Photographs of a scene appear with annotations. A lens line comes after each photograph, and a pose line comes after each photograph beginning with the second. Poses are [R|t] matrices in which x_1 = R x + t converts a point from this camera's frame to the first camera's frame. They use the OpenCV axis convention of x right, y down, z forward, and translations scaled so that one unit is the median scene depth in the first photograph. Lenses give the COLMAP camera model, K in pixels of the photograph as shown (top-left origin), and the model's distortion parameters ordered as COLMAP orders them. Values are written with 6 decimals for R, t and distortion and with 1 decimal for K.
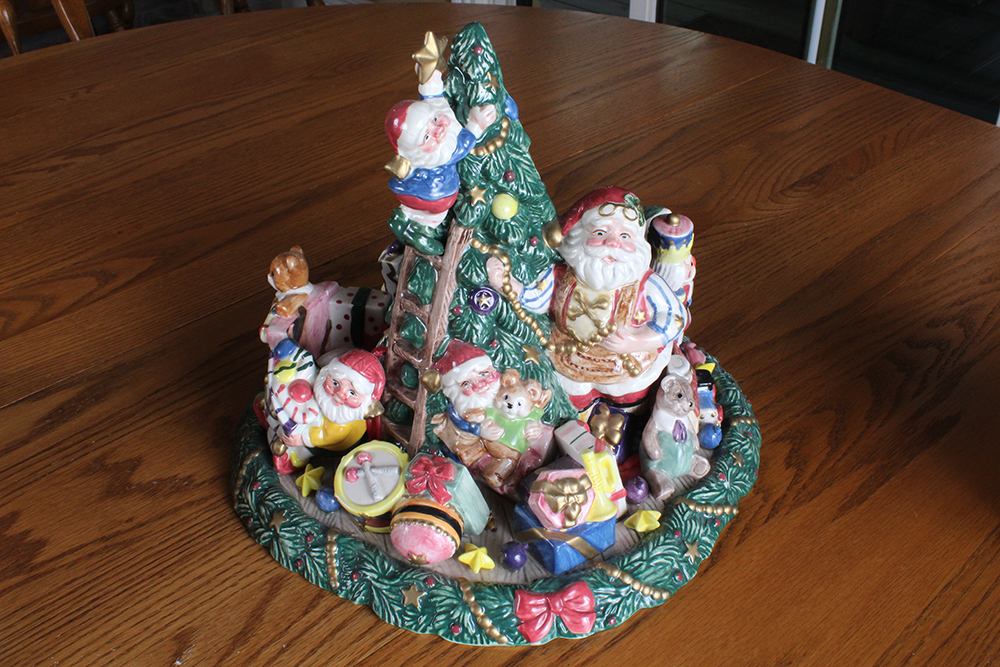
lens RADIAL K [[1073.3, 0, 500.0], [0, 1073.3, 333.5], [0, 0, 1]] dist [-0.115187, 0.016387]
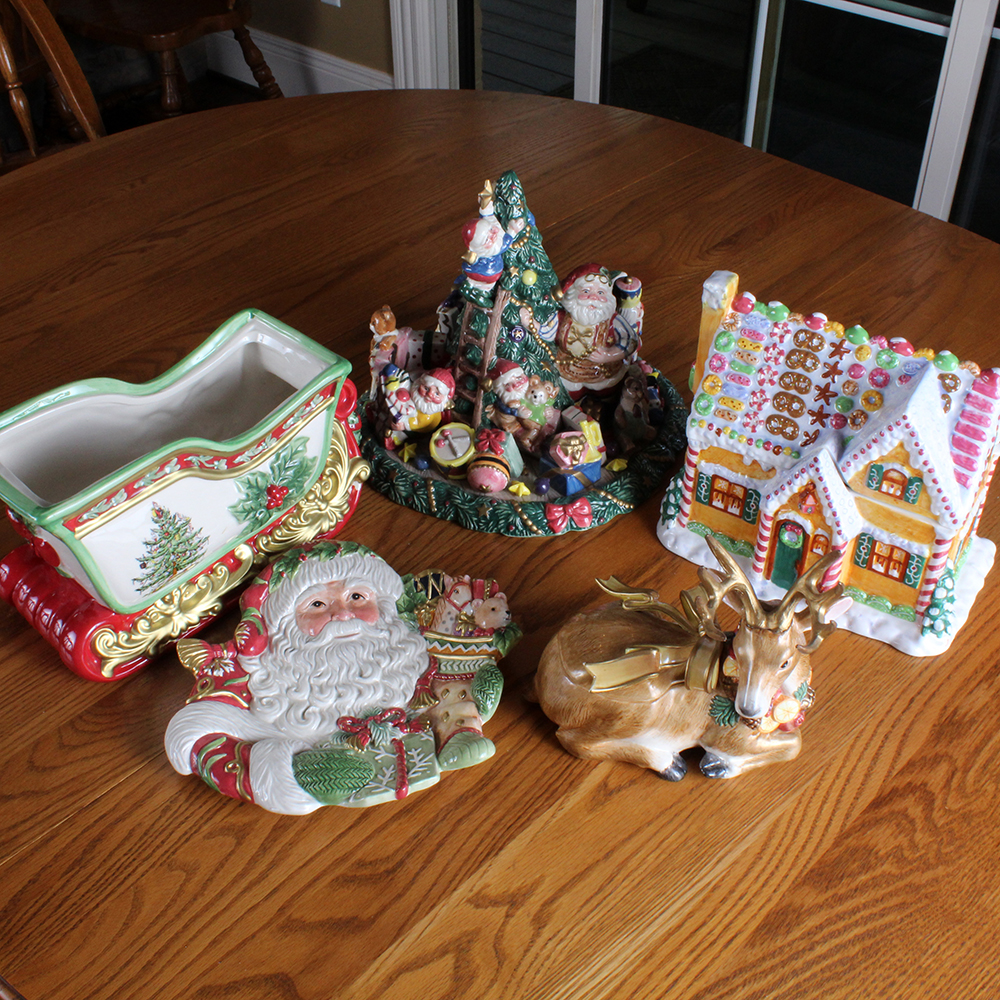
lens RADIAL K [[1331.4, 0, 500.0], [0, 1331.4, 500.0], [0, 0, 1]] dist [-0.165745, 0.010593]
pose [[0.997086, -0.043217, 0.062869, -0.178576], [0.038304, 0.996267, 0.077360, 0.063743], [-0.065977, -0.074727, 0.995019, -1.042268]]
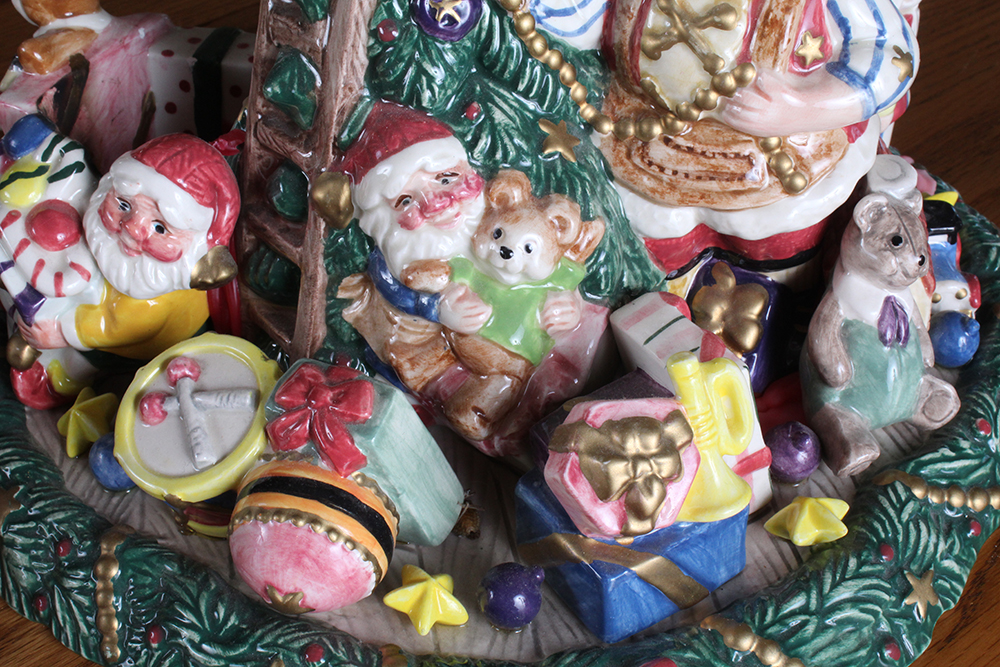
lens RADIAL K [[1467.9, 0, 500.0], [0, 1467.9, 333.5], [0, 0, 1]] dist [-0.037619, 0.004008]
pose [[0.998661, 0.010107, -0.050727, 0.036535], [-0.007241, 0.998384, 0.056359, 0.065098], [0.051214, -0.055916, 0.997121, 0.395563]]
